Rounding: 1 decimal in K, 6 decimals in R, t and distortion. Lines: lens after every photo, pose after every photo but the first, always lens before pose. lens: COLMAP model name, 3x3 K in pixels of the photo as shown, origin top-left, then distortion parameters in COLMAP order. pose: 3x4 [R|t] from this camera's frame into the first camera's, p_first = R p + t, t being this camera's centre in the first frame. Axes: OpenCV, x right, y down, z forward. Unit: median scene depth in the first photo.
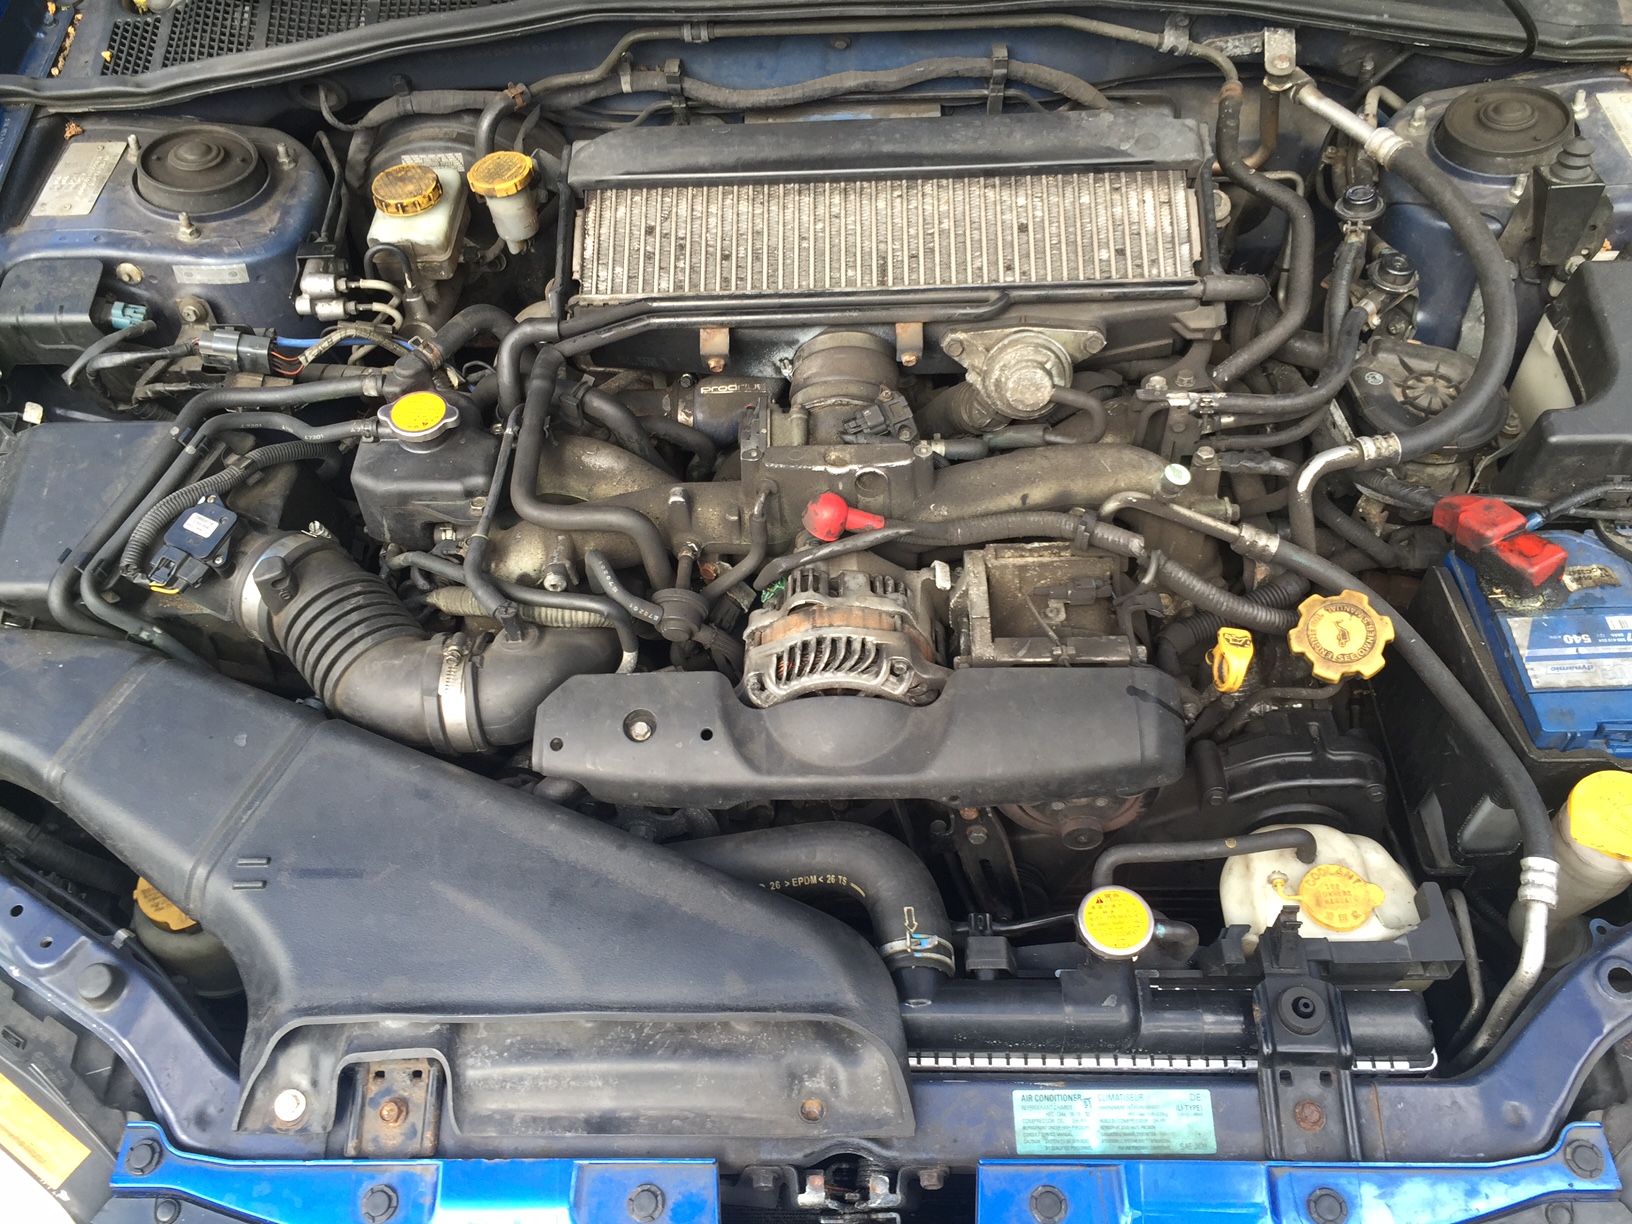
lens RADIAL K [[1431.1, 0, 821.0], [0, 1431.1, 617.0], [0, 0, 1]] dist [0.035494, -0.002940]
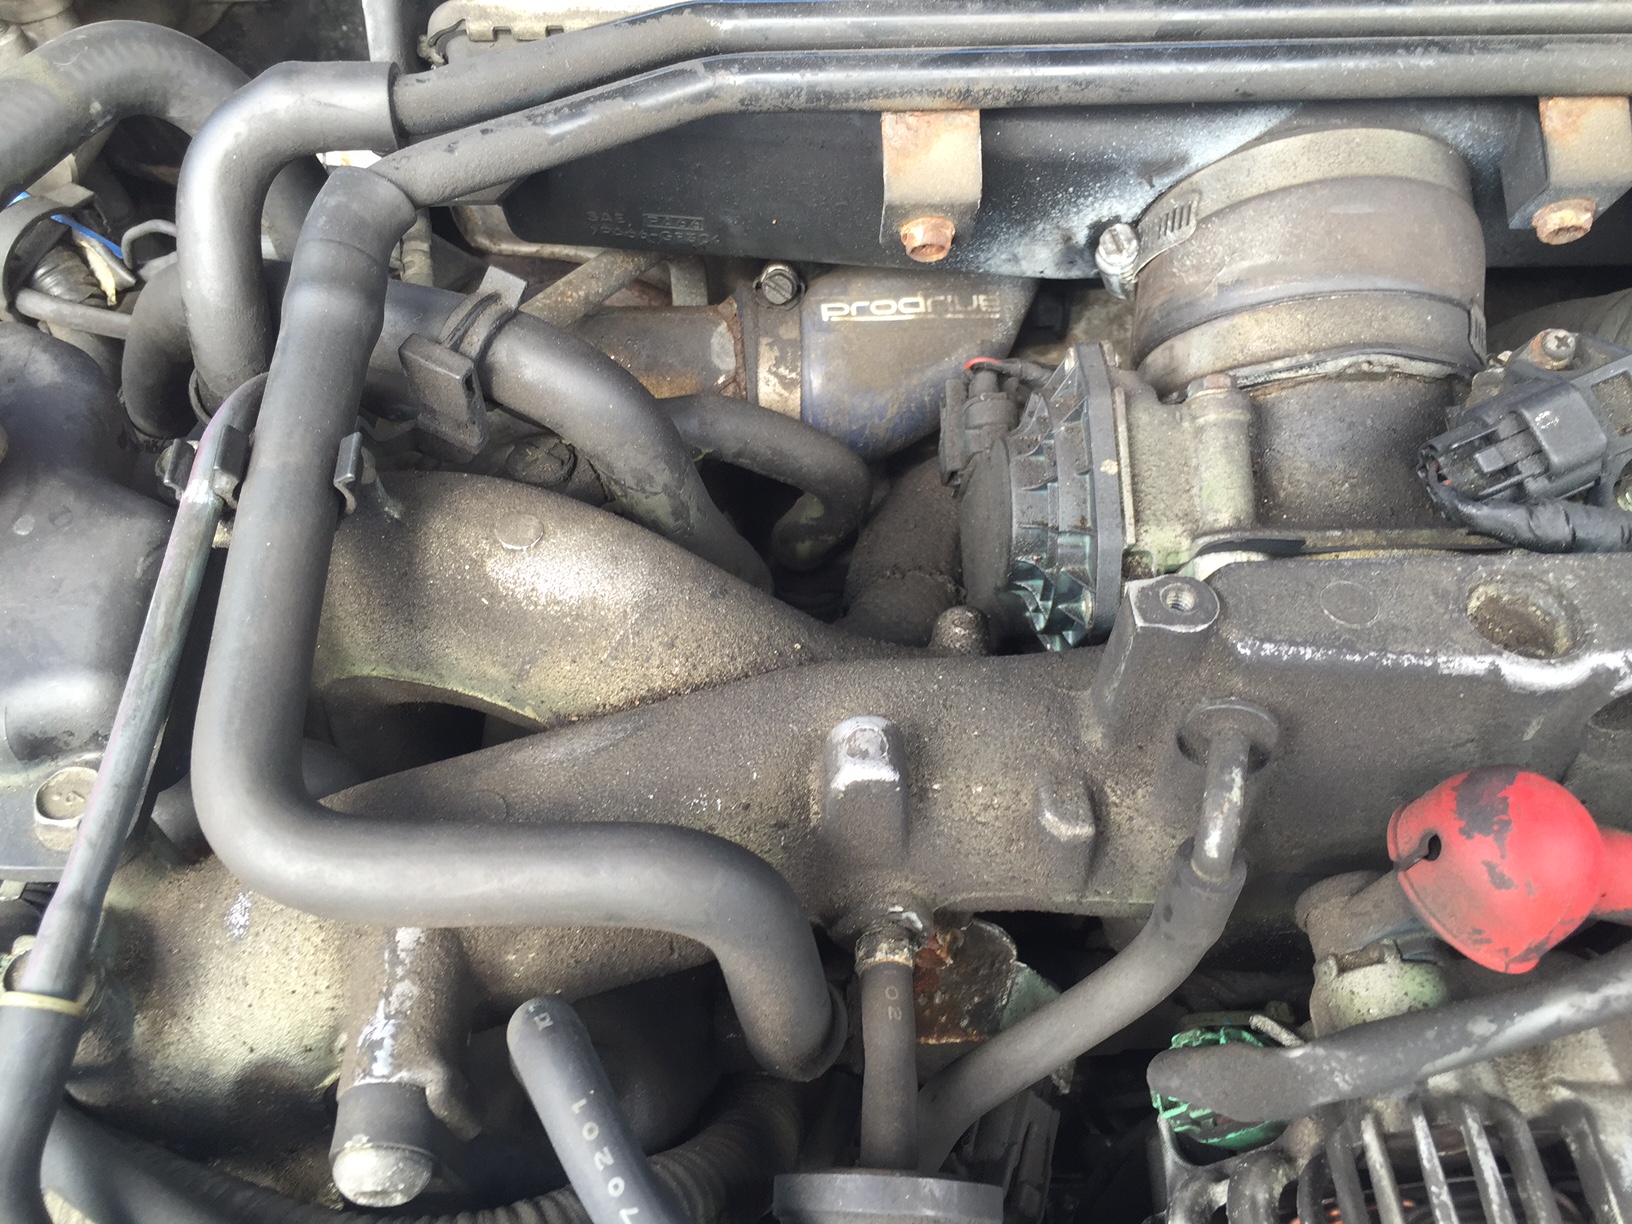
lens RADIAL K [[1431.1, 0, 809.2], [0, 1431.1, 605.6], [0, 0, 1]] dist [0.035494, -0.002940]
pose [[0.998312, -0.006200, 0.057755, -0.117185], [0.002053, 0.997432, 0.071594, -0.121364], [-0.058051, -0.071355, 0.995760, 0.700044]]
